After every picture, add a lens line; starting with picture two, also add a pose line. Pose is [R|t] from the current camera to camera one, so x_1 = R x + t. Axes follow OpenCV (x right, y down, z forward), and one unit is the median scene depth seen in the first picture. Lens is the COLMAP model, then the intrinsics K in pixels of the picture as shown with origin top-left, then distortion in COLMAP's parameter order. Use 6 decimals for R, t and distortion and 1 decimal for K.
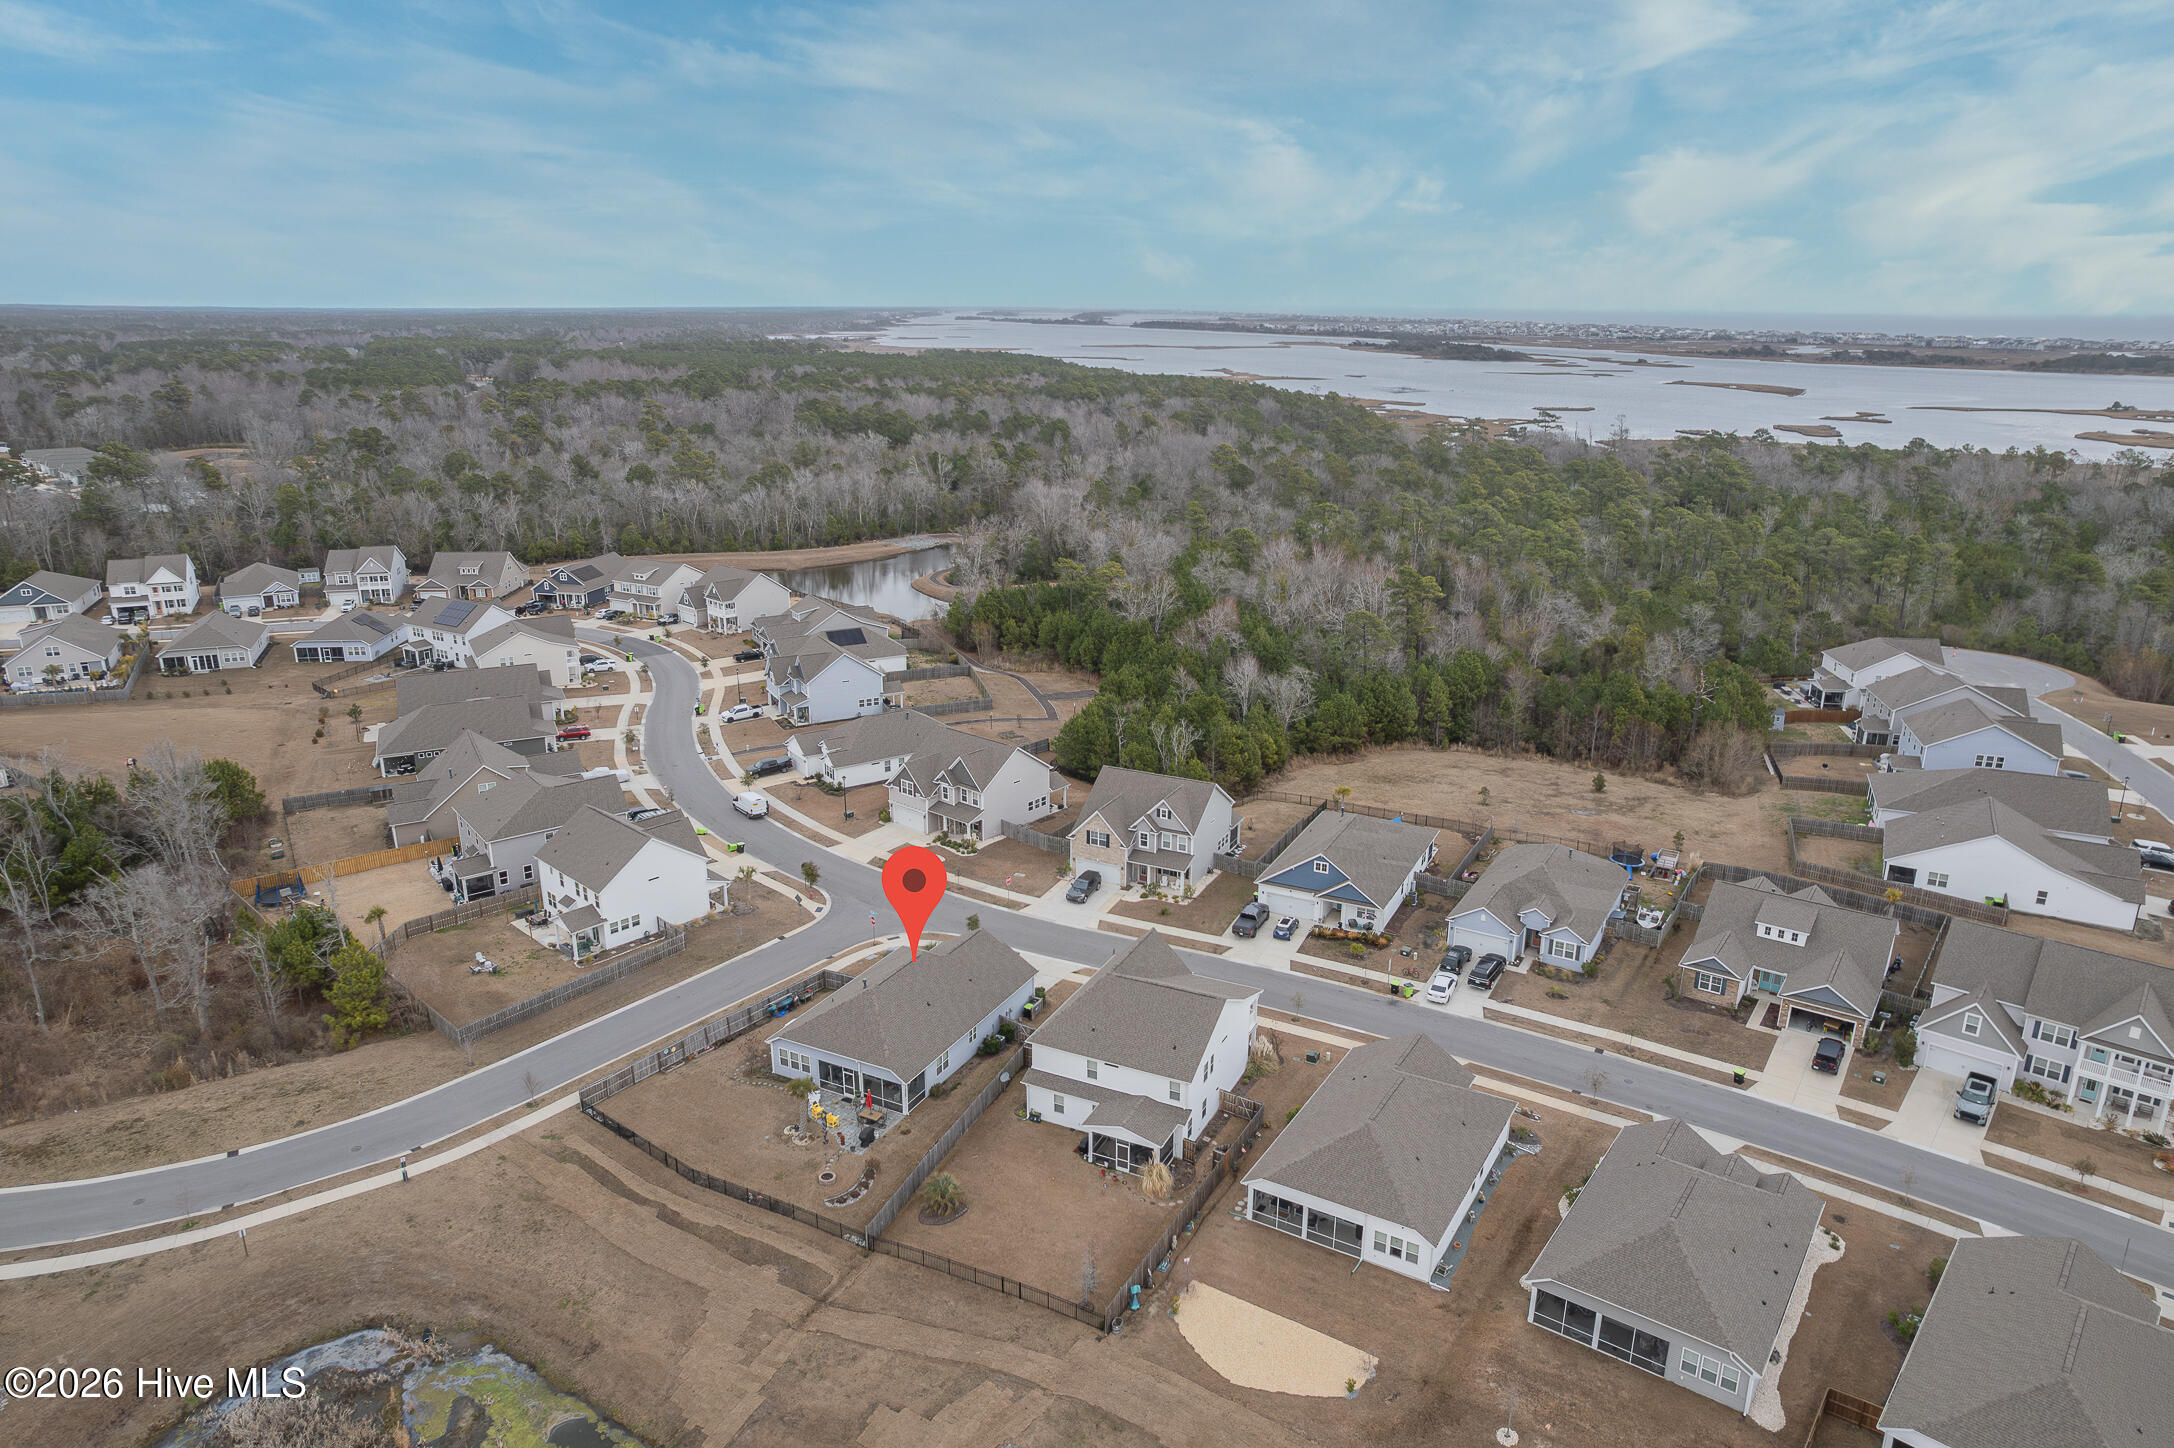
lens RADIAL K [[1383.2, 0, 1089.0], [0, 1383.2, 740.3], [0, 0, 1]] dist [-0.075149, 0.082701]
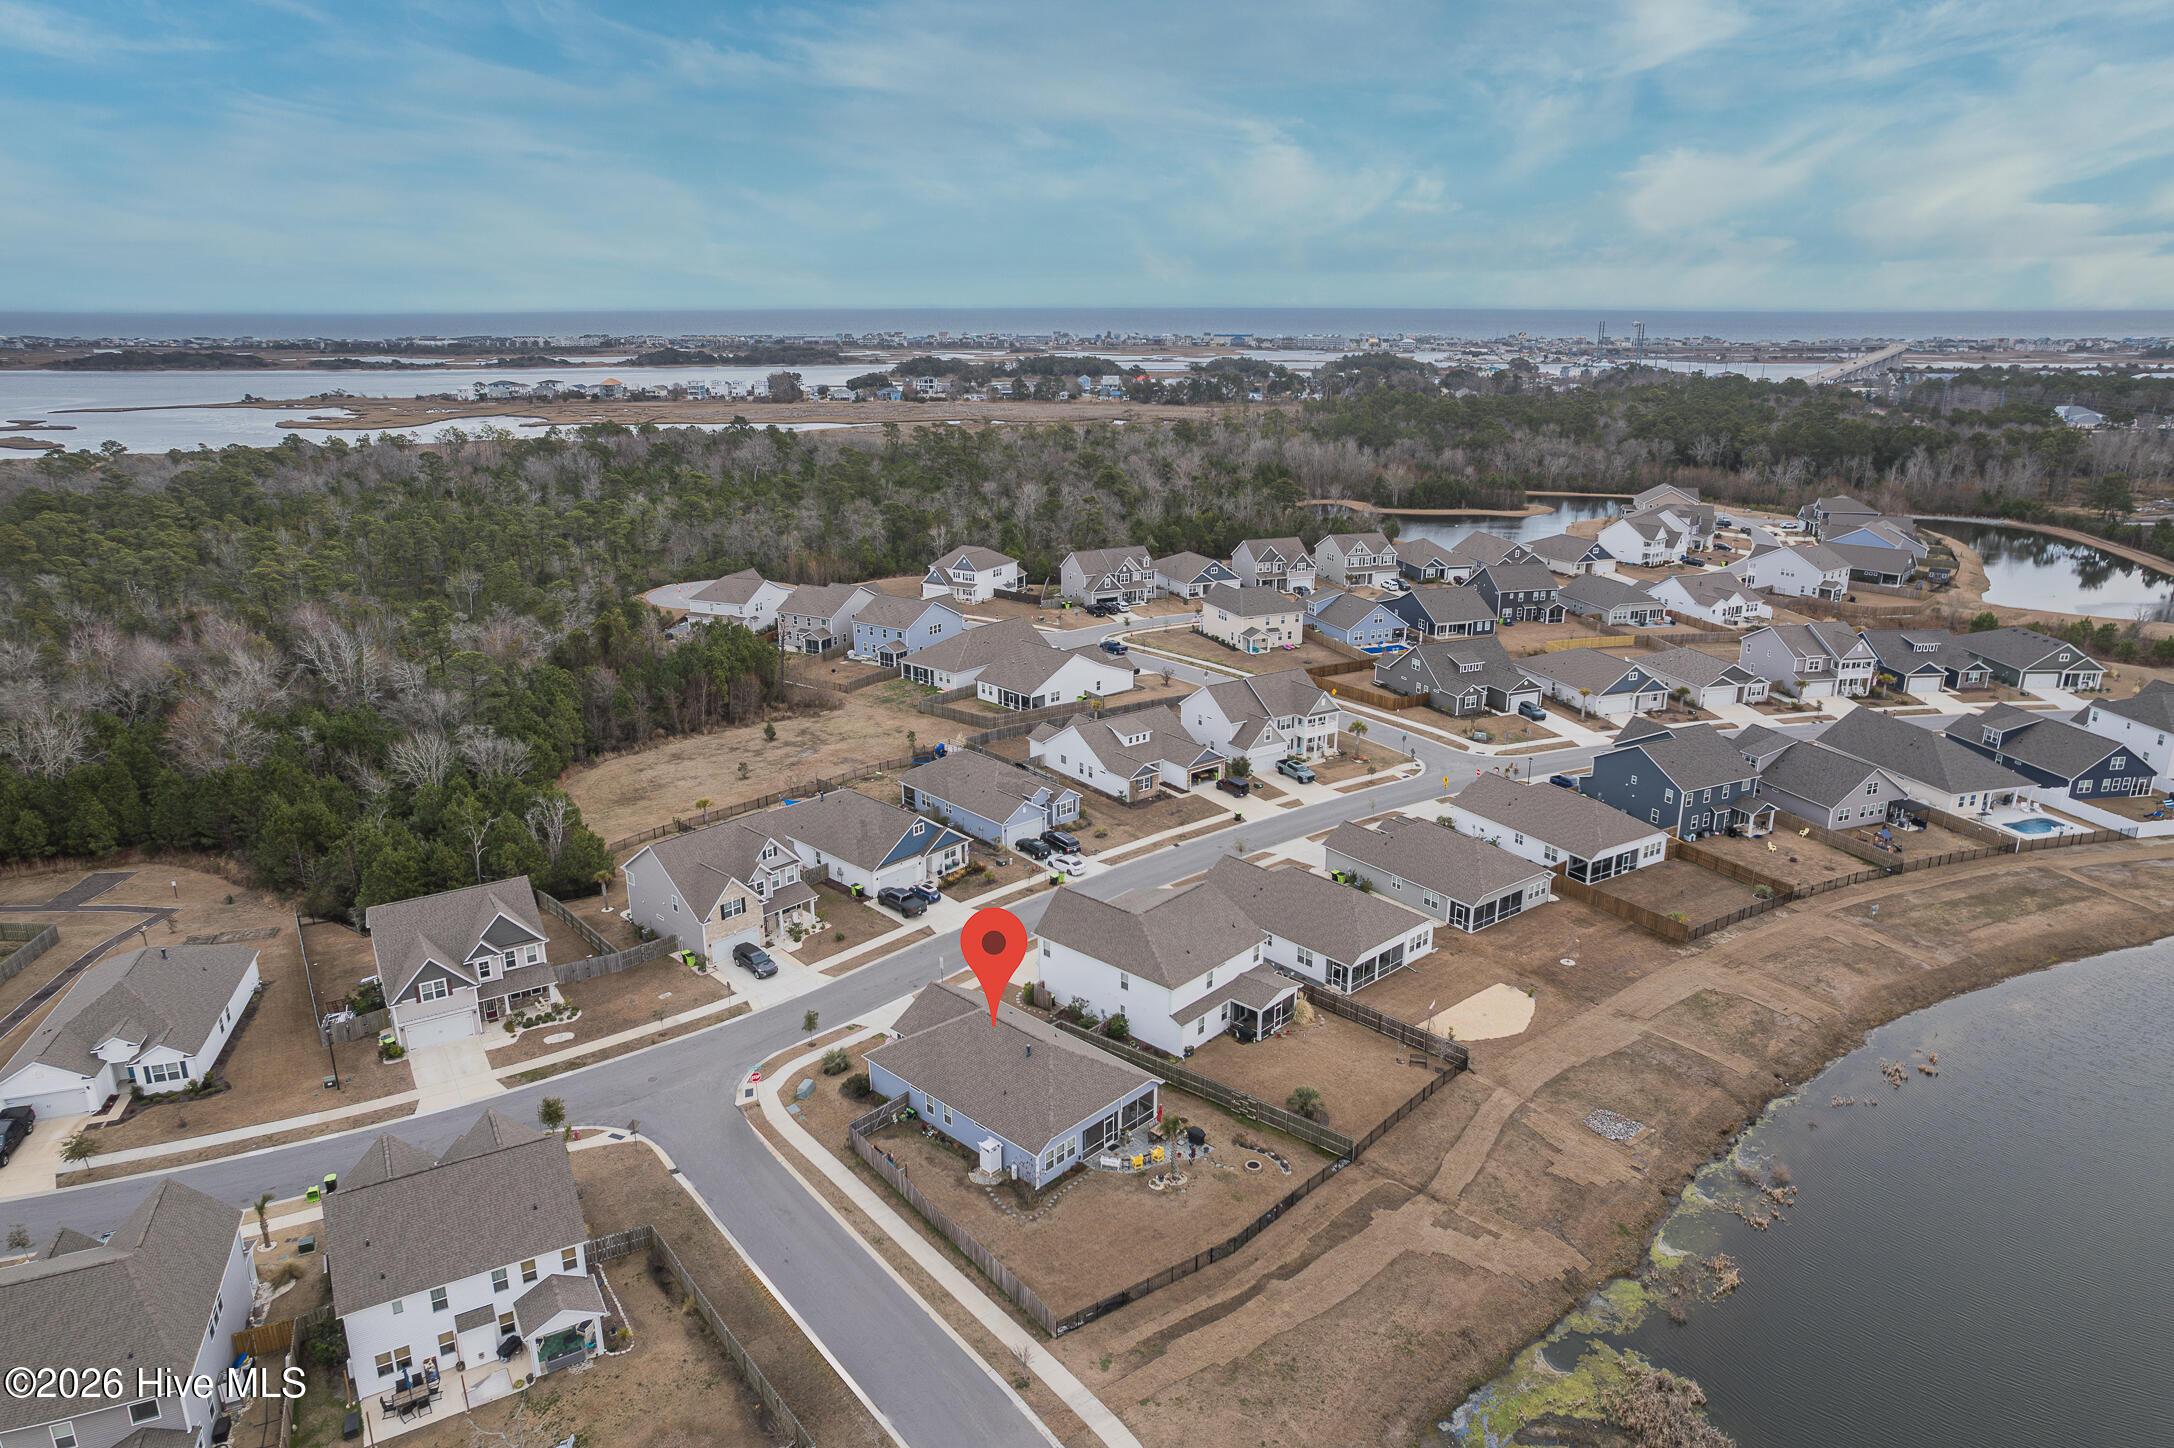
lens RADIAL K [[1380.1, 0, 1083.6], [0, 1380.1, 755.4], [0, 0, 1]] dist [-0.071731, 0.081034]
pose [[0.291212, -0.303843, 0.907124, -0.779375], [0.293665, 0.930833, 0.217510, -0.163063], [-0.910471, 0.203049, 0.360298, 0.508812]]
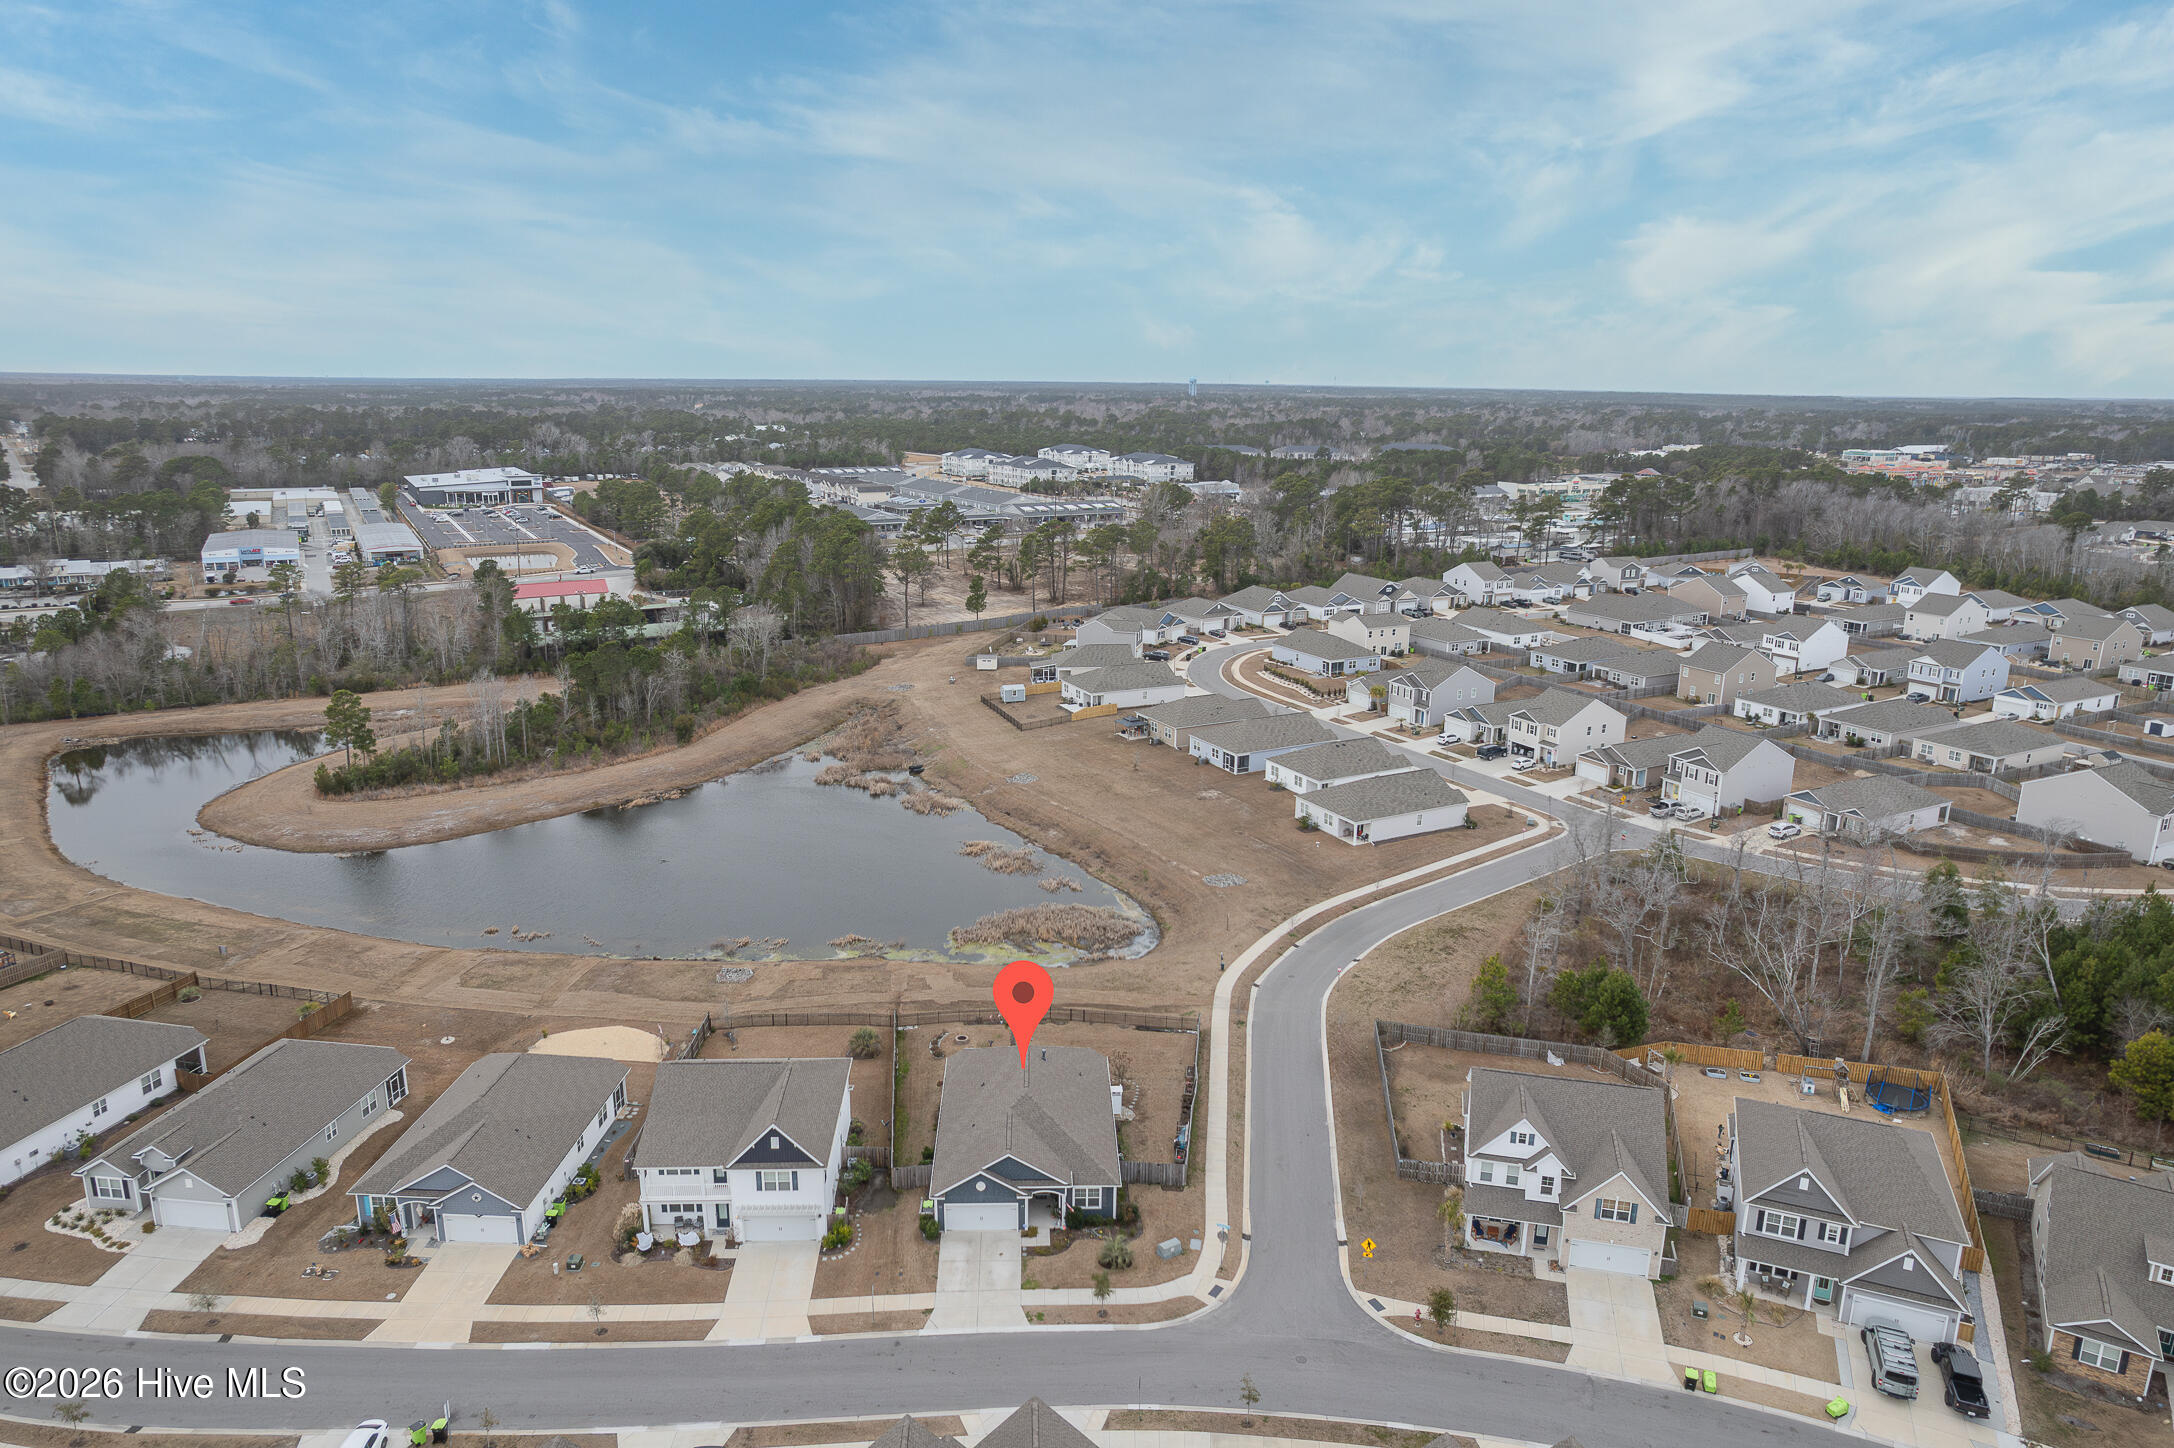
lens RADIAL K [[1383.2, 0, 1089.0], [0, 1383.2, 740.3], [0, 0, 1]] dist [-0.075149, 0.082701]
pose [[-0.874268, 0.108758, -0.473103, 0.213052], [-0.162172, 0.853155, 0.495809, -0.431848], [0.457553, 0.510194, -0.728249, 1.372984]]
